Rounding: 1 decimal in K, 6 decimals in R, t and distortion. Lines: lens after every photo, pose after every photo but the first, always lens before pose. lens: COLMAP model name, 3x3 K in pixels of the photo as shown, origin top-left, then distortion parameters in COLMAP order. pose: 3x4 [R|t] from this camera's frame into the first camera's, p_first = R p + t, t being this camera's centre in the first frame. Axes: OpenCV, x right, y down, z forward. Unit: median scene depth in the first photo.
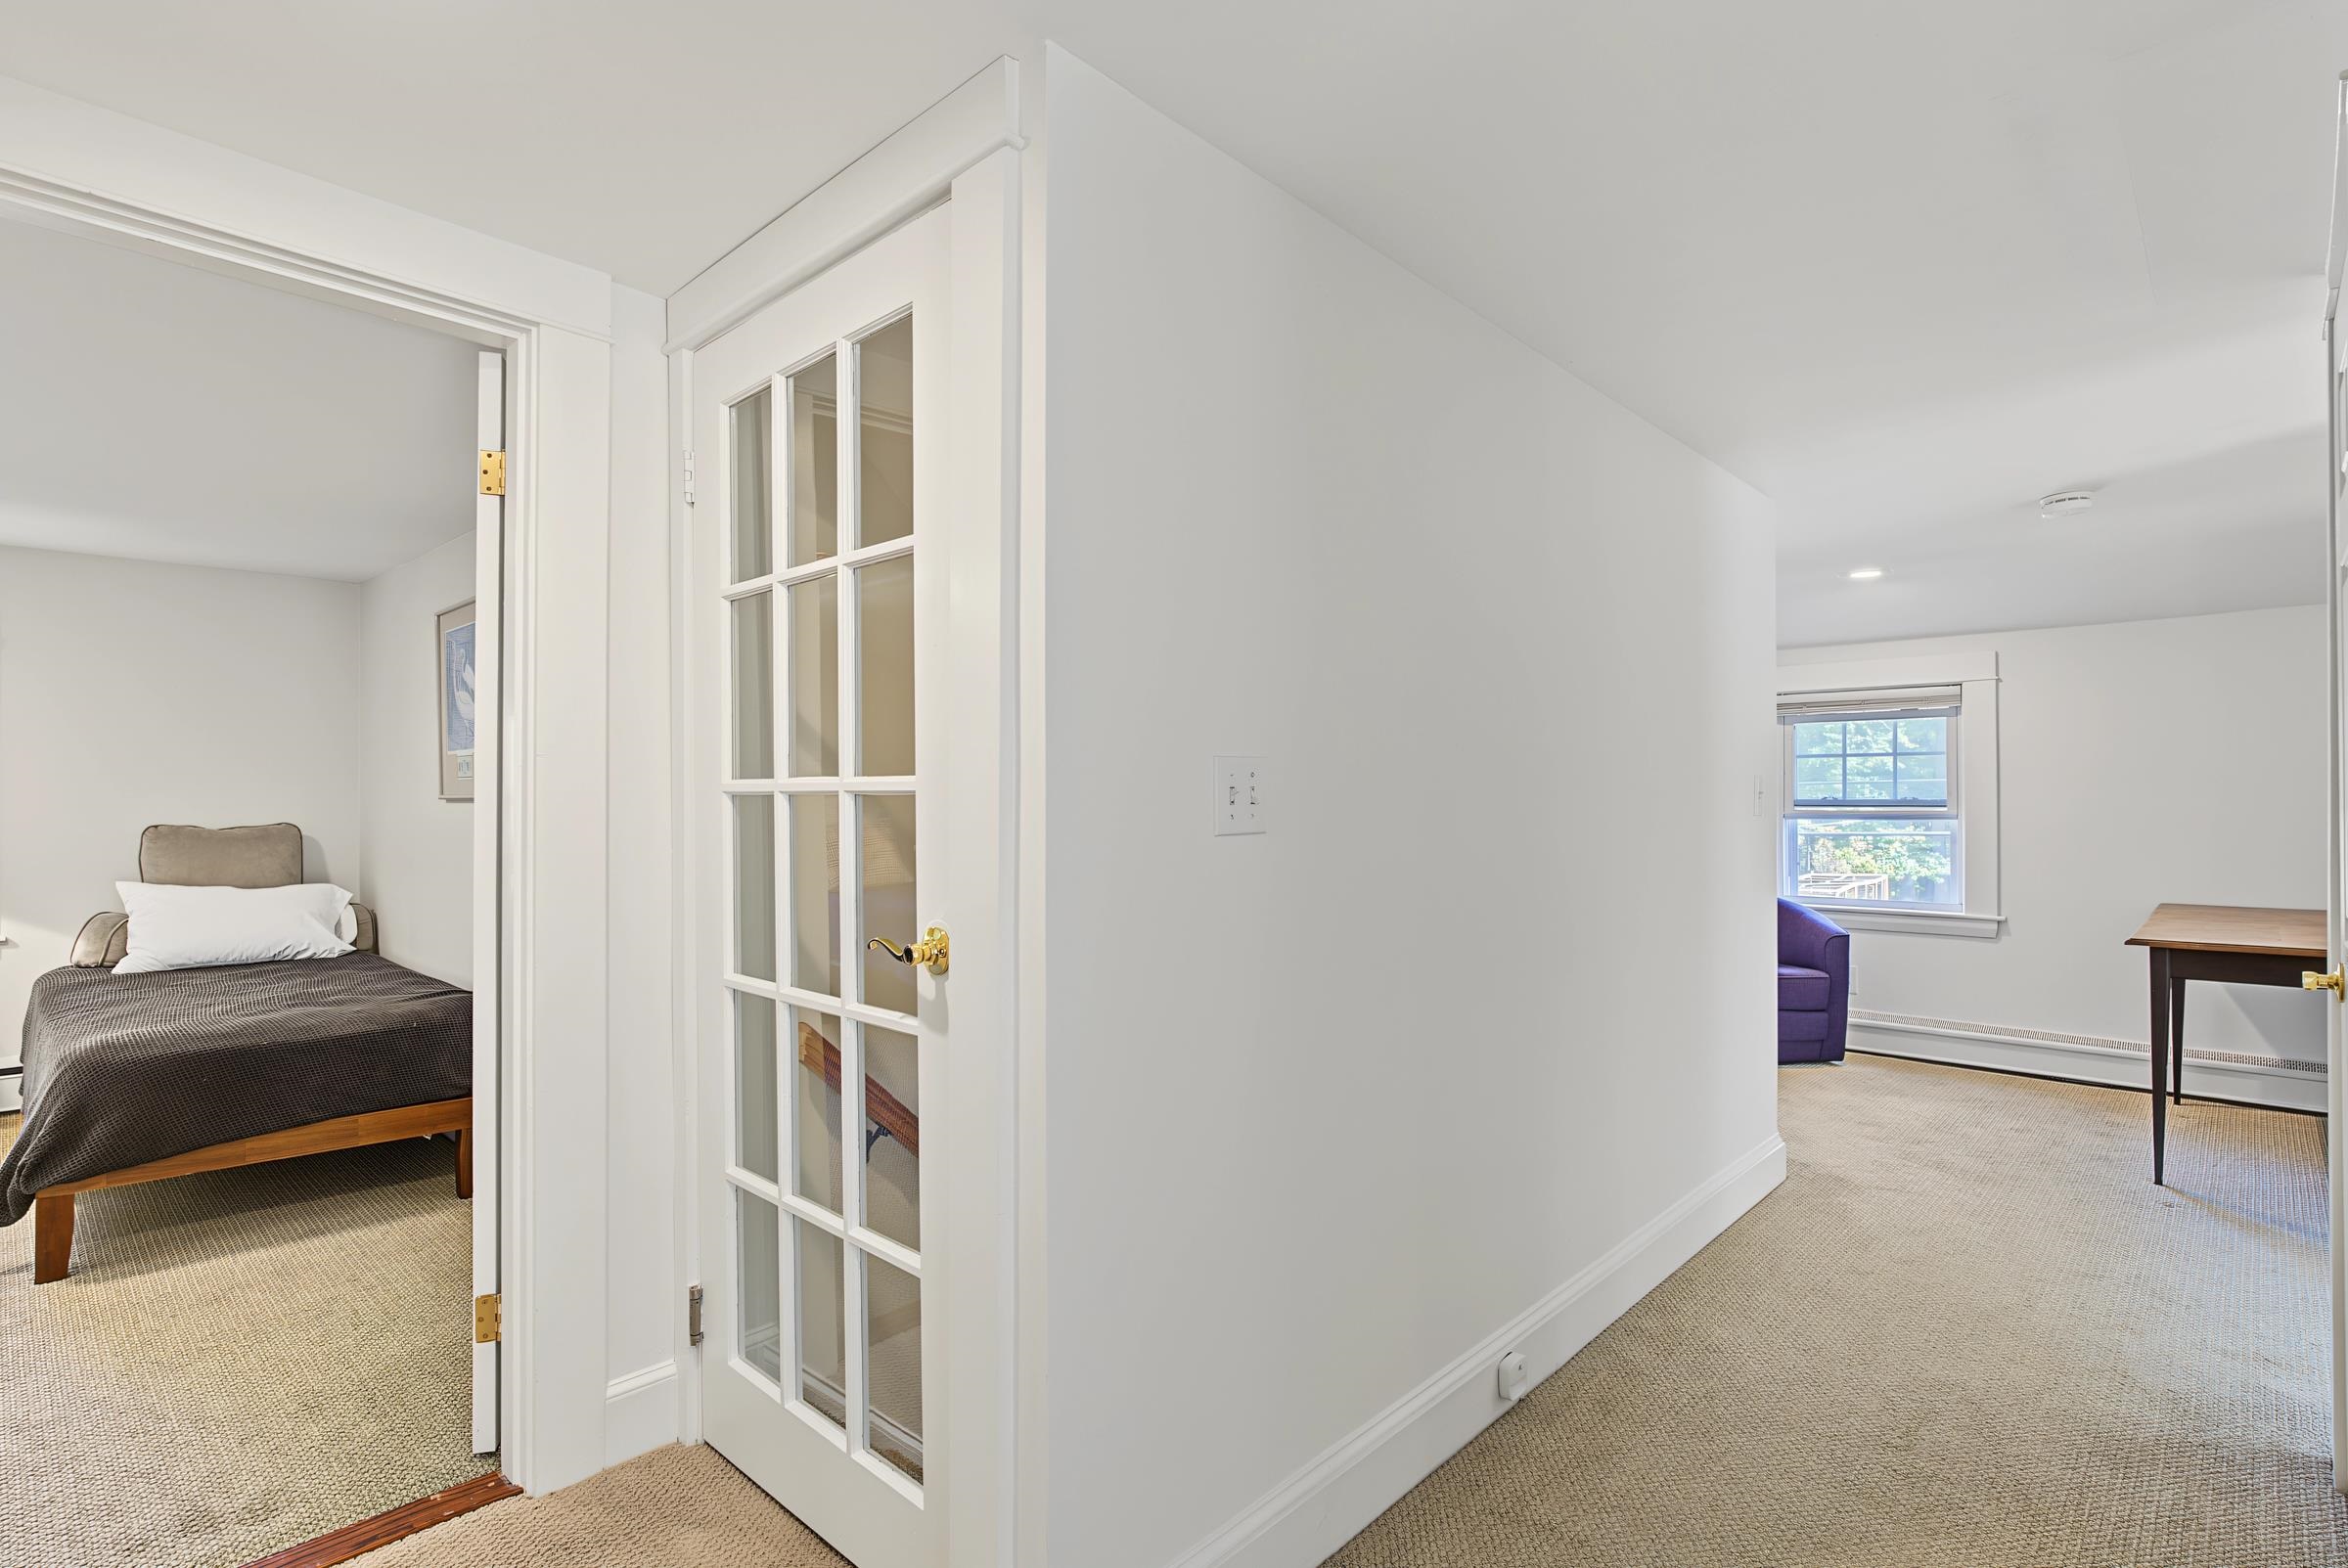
lens RADIAL K [[1133.5, 0, 1183.6], [0, 1133.5, 794.2], [0, 0, 1]] dist [-0.005885, -0.000449]
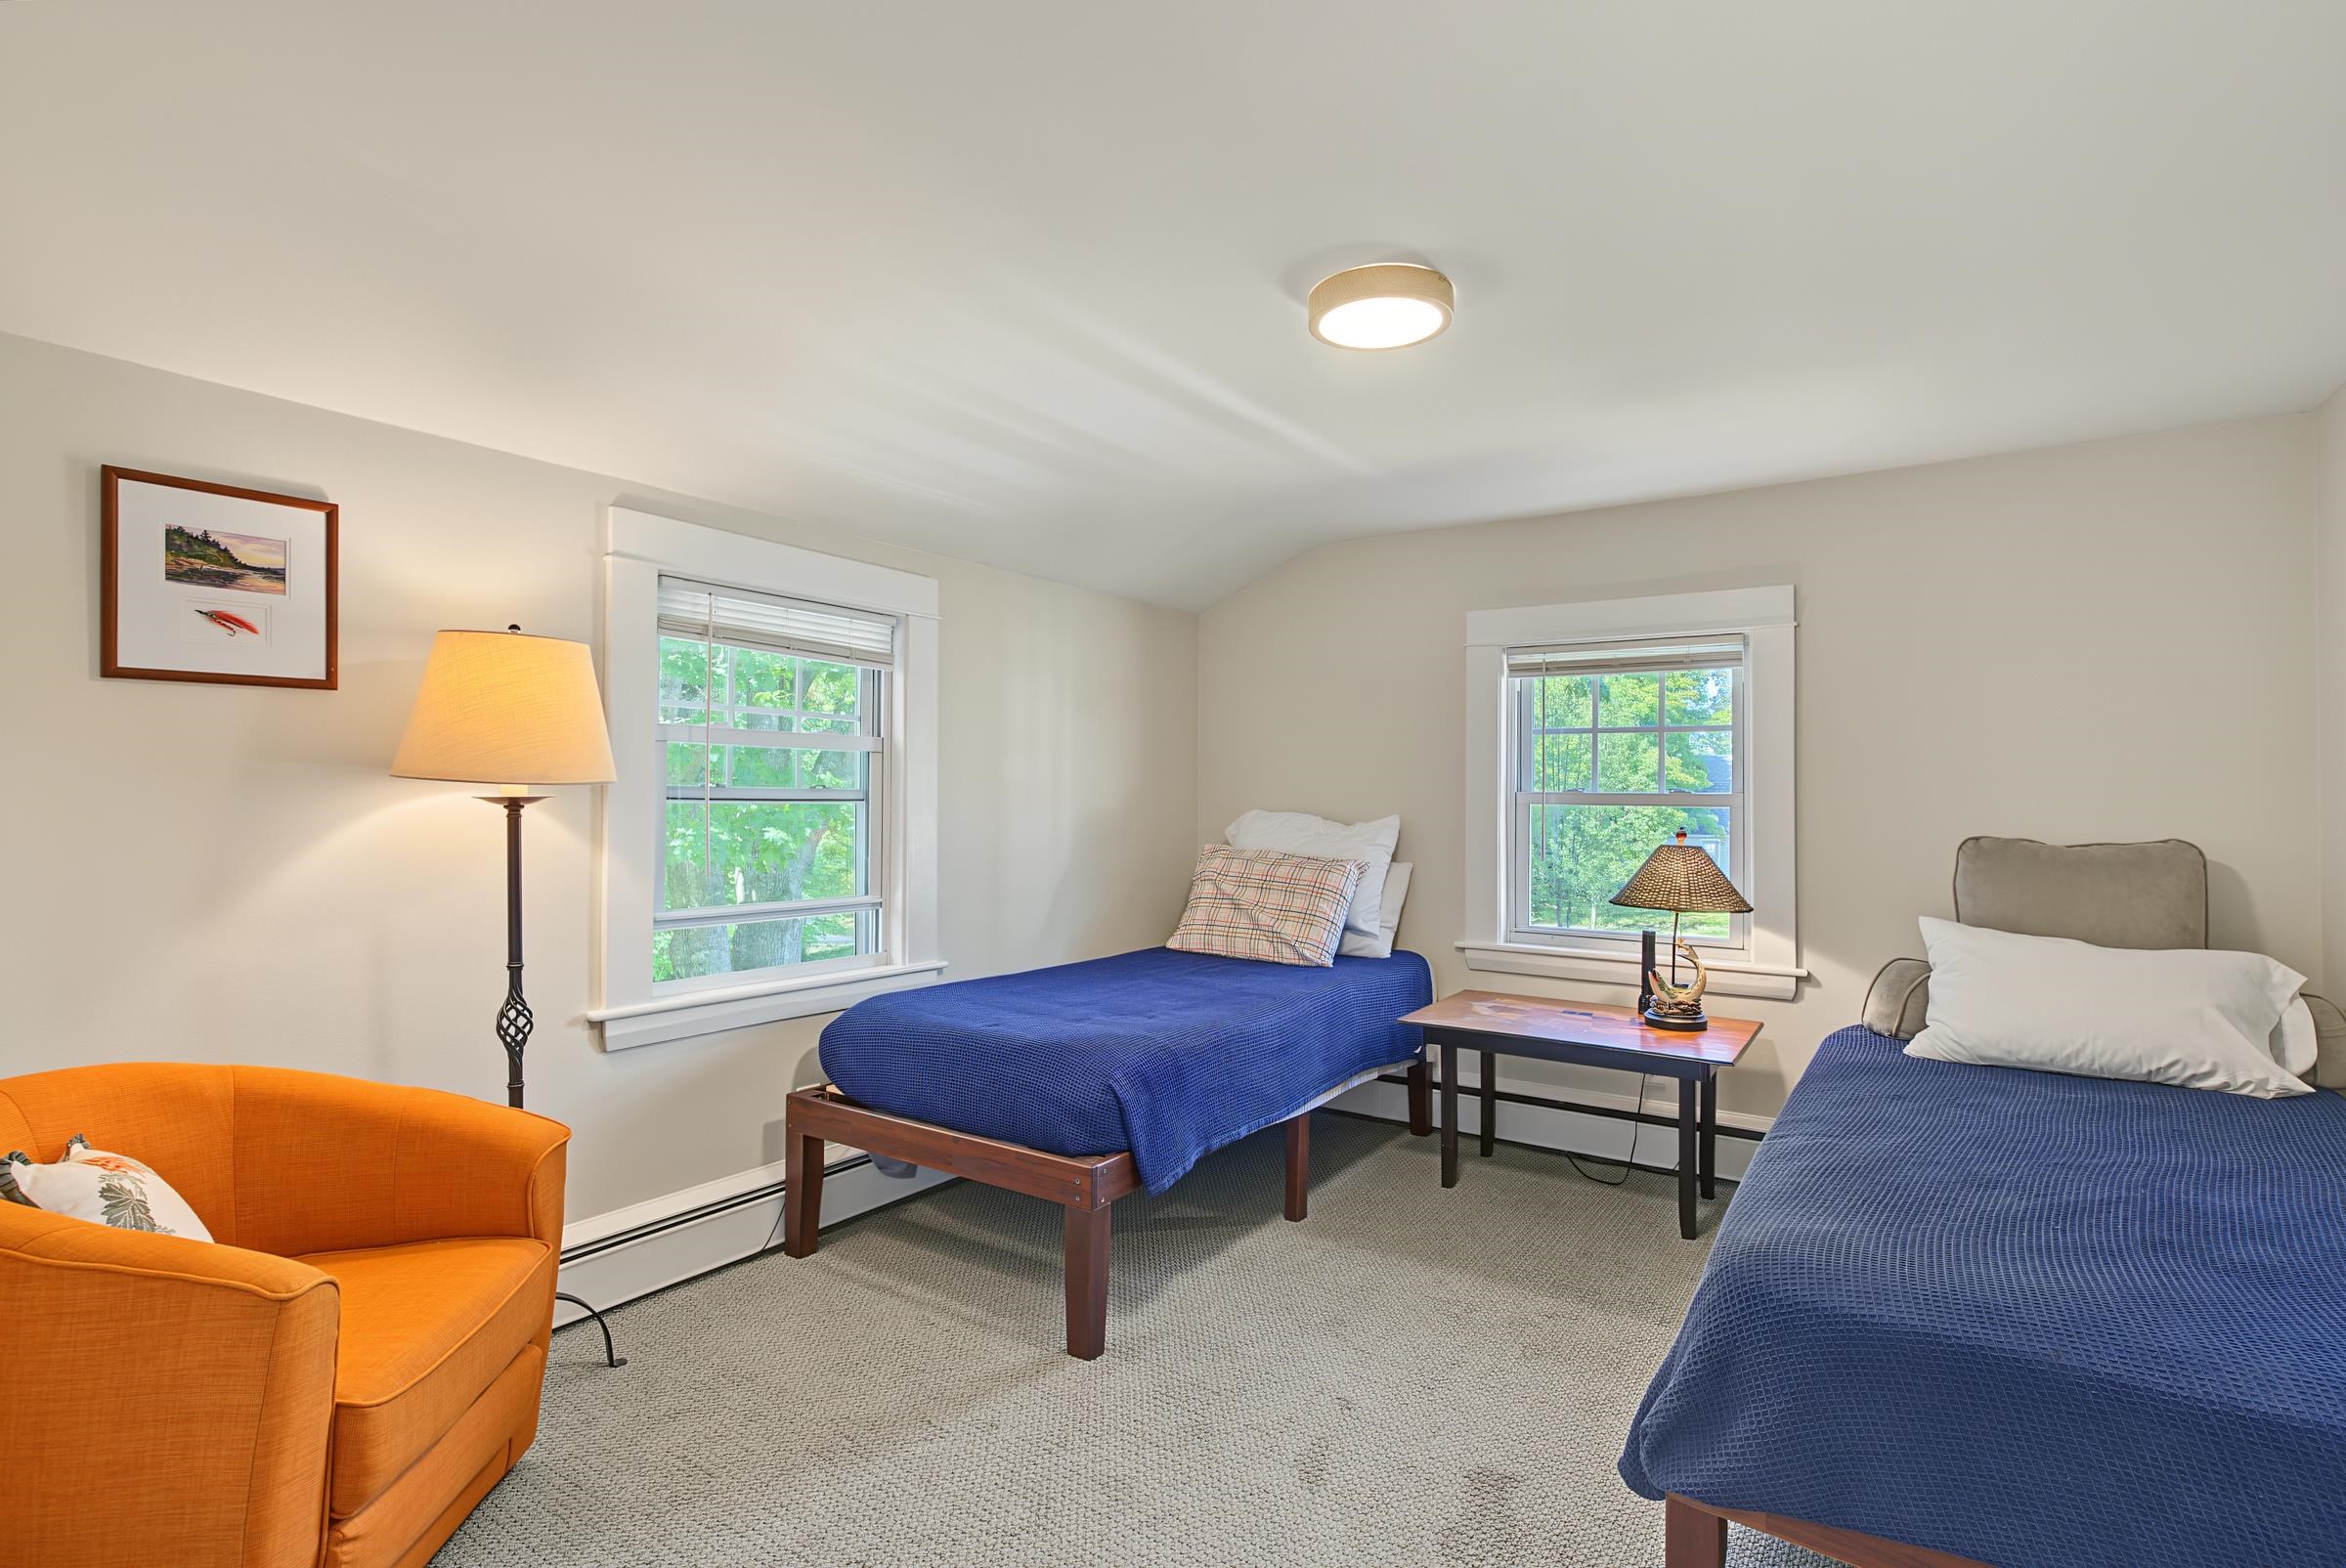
lens RADIAL K [[1132.7, 0, 1173.4], [0, 1132.7, 786.9], [0, 0, 1]] dist [-0.005885, -0.000449]
pose [[0.149828, -0.014095, -0.988612, -0.310999], [-0.004175, 0.999880, -0.014888, 0.009627], [0.988703, 0.006358, 0.149751, 0.420364]]
